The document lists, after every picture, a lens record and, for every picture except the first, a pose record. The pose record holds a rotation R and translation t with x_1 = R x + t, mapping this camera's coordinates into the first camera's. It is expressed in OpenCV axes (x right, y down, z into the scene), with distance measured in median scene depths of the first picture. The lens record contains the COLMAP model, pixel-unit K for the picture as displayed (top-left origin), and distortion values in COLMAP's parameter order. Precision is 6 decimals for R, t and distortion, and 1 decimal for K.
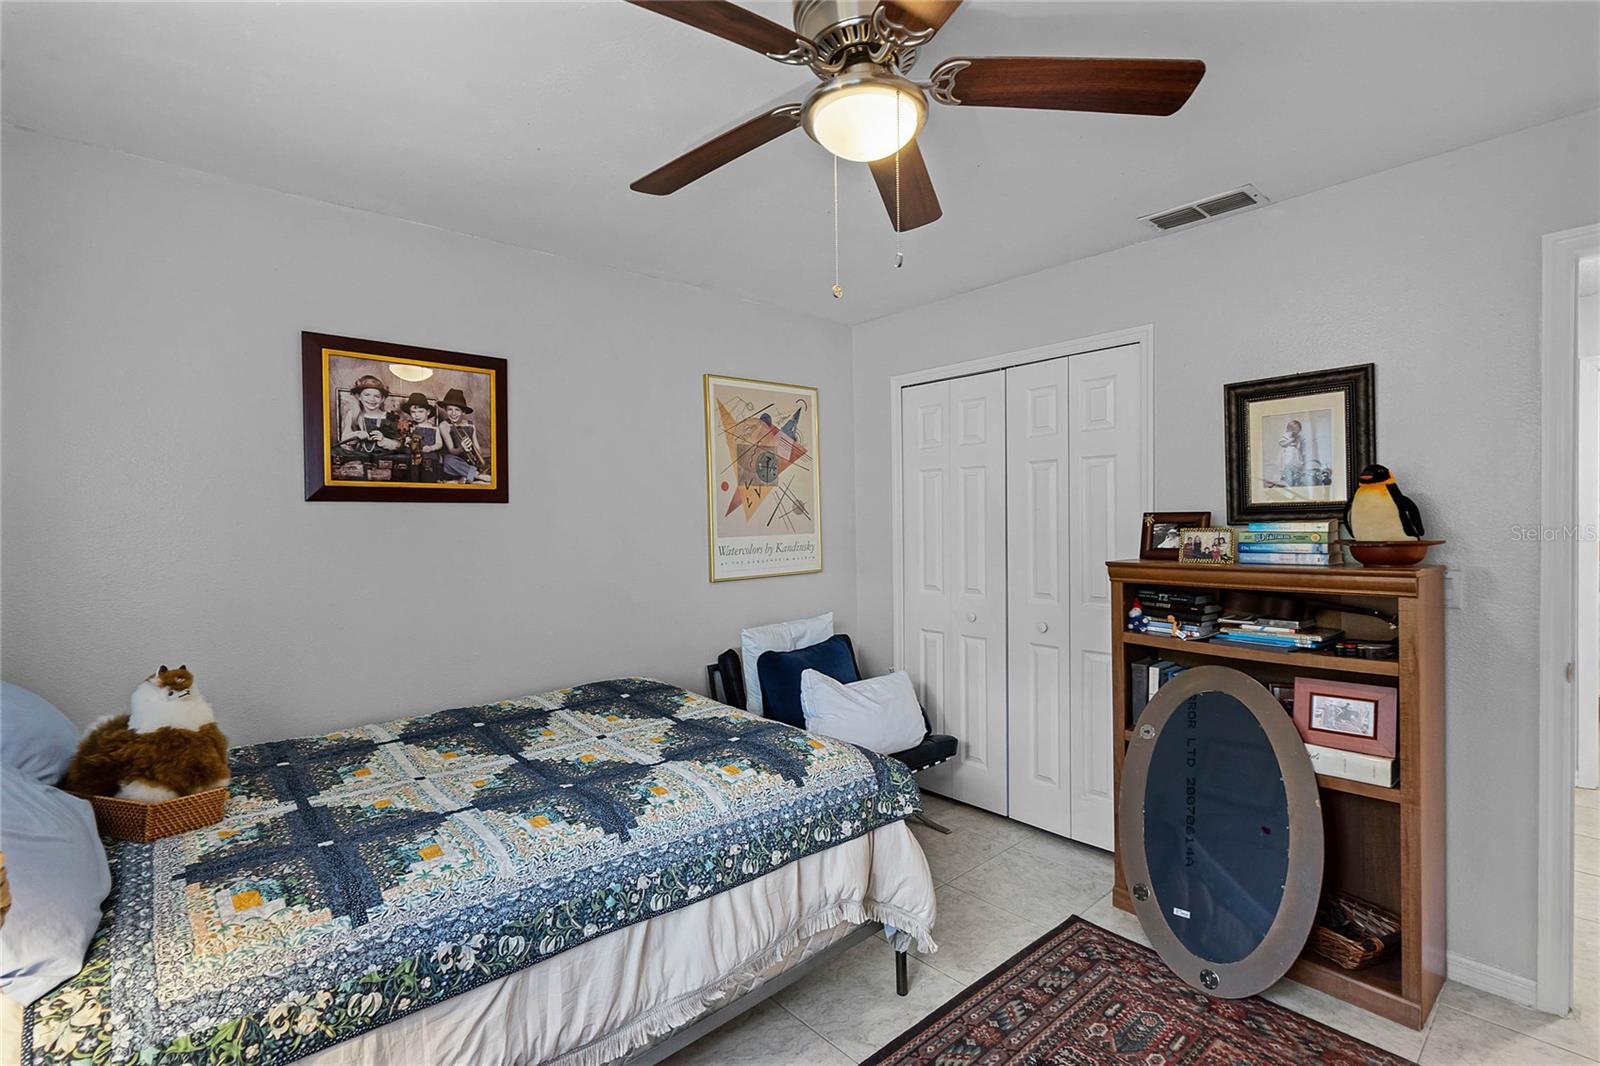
lens RADIAL K [[733.8, 0, 799.7], [0, 733.8, 527.0], [0, 0, 1]] dist [-0.000591, 0.000058]
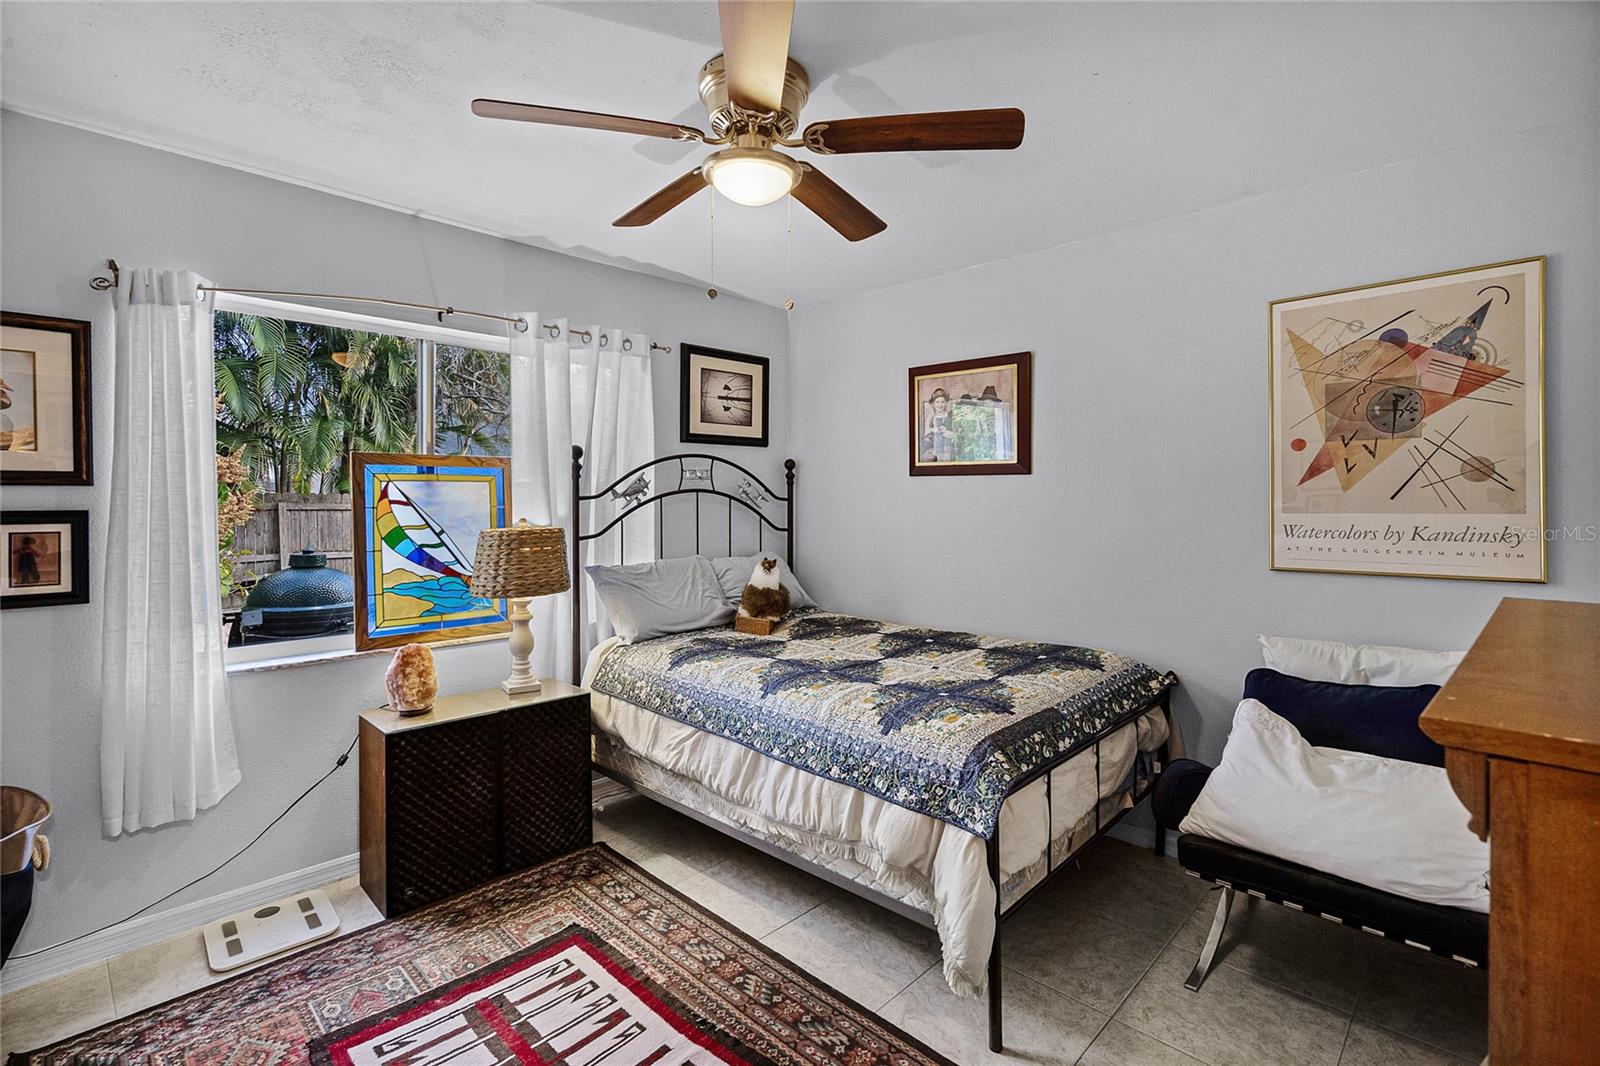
lens RADIAL K [[733.8, 0, 804.9], [0, 733.8, 498.2], [0, 0, 1]] dist [-0.000591, 0.000058]
pose [[0.089375, 0.017080, -0.995852, 0.836902], [-0.011151, 0.999807, 0.016147, -0.010587], [0.995936, 0.009662, 0.089548, 0.612153]]
